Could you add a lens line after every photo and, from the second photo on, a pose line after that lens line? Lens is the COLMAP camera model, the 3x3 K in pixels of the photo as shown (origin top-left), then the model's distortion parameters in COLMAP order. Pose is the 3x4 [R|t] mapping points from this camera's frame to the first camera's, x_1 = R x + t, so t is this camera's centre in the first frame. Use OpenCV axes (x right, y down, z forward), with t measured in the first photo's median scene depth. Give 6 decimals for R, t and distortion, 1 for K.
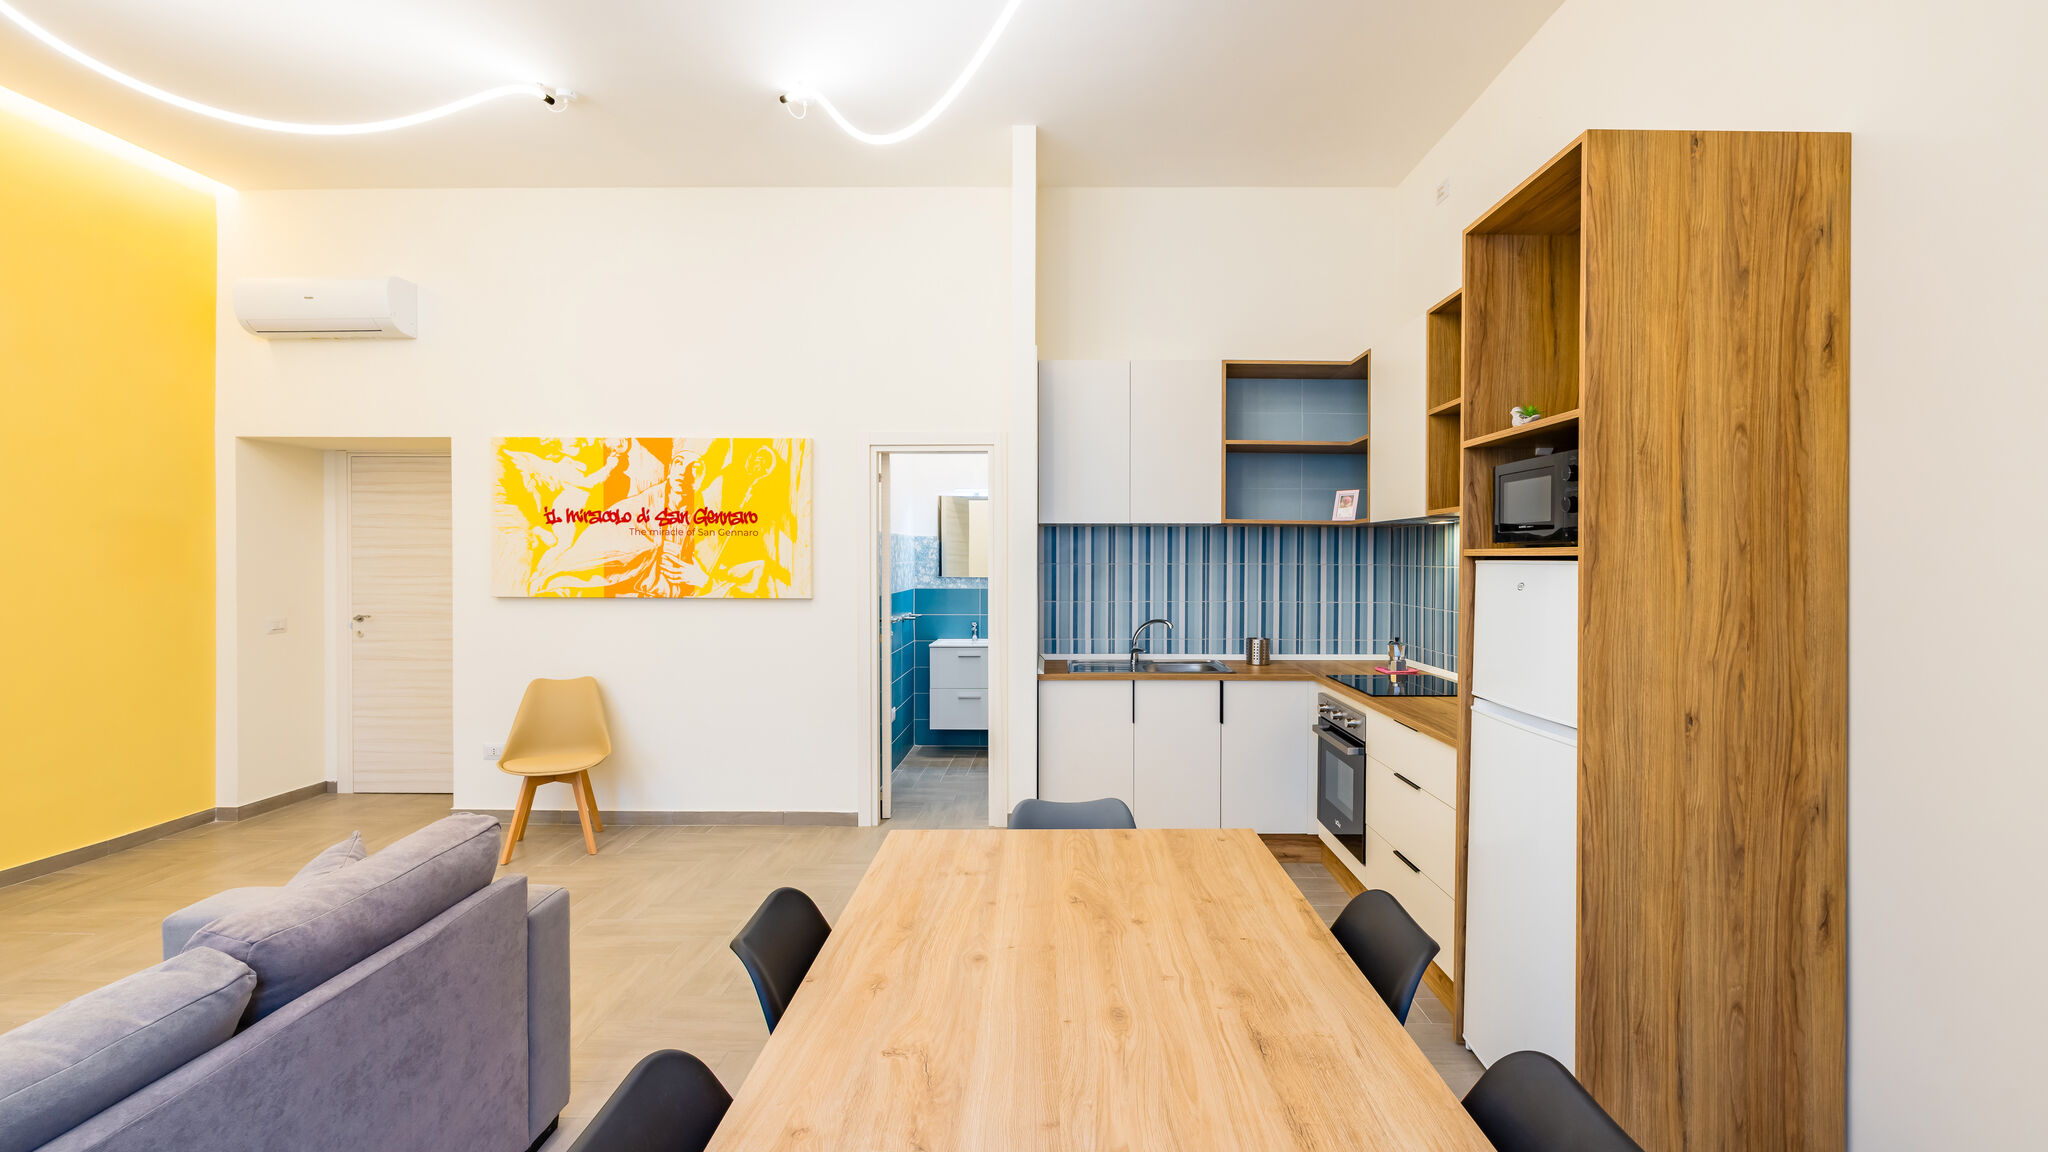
lens RADIAL K [[854.0, 0, 1050.7], [0, 854.0, 563.9], [0, 0, 1]] dist [0.000373, 0.000277]
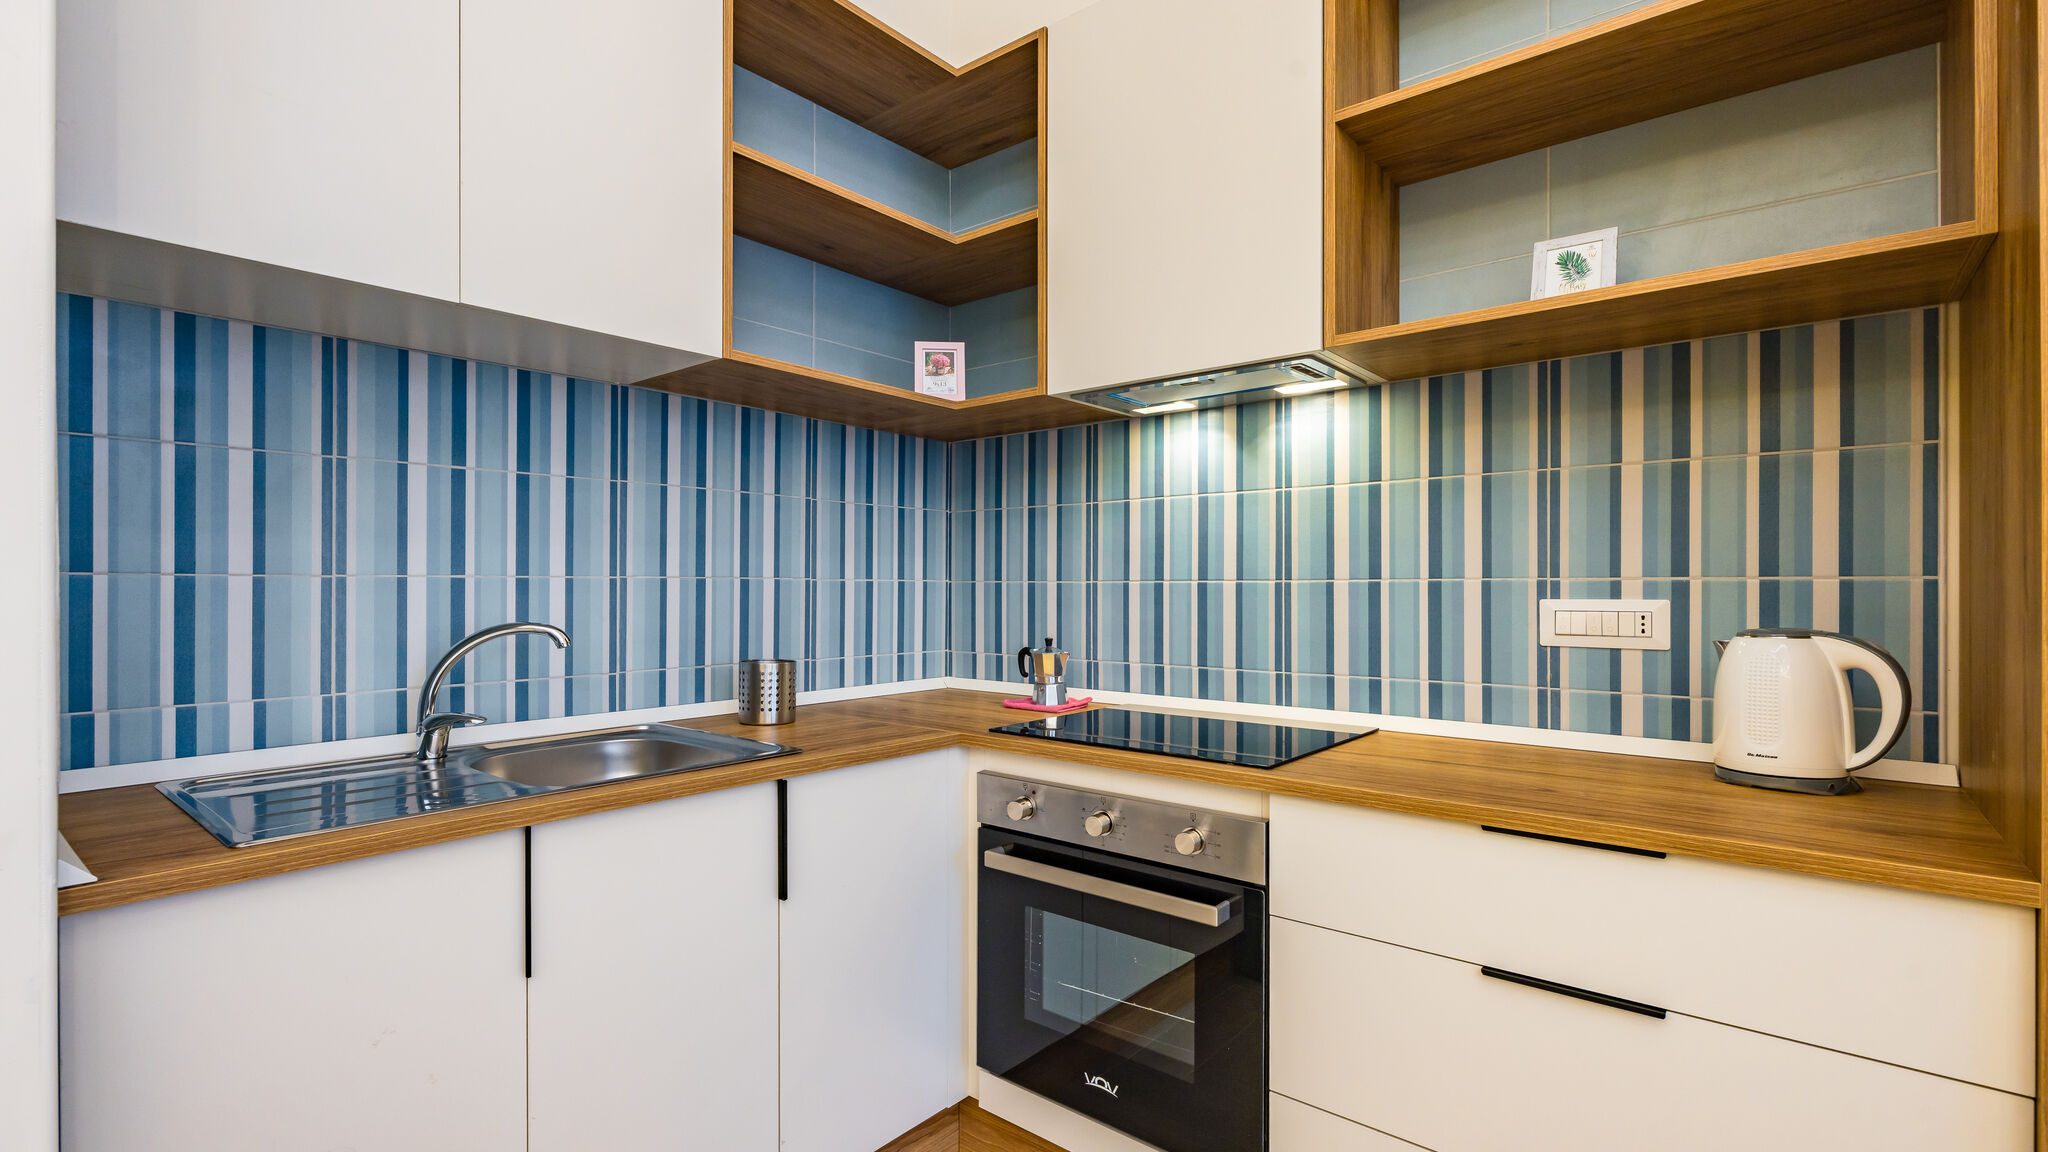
lens RADIAL K [[942.6, 0, 1004.6], [0, 942.6, 580.8], [0, 0, 1]] dist [-0.003062, -0.000381]
pose [[0.648708, 0.001546, 0.761036, -0.033465], [0.005807, 0.999959, -0.006980, 0.050760], [-0.761015, 0.008947, 0.648673, 0.595800]]
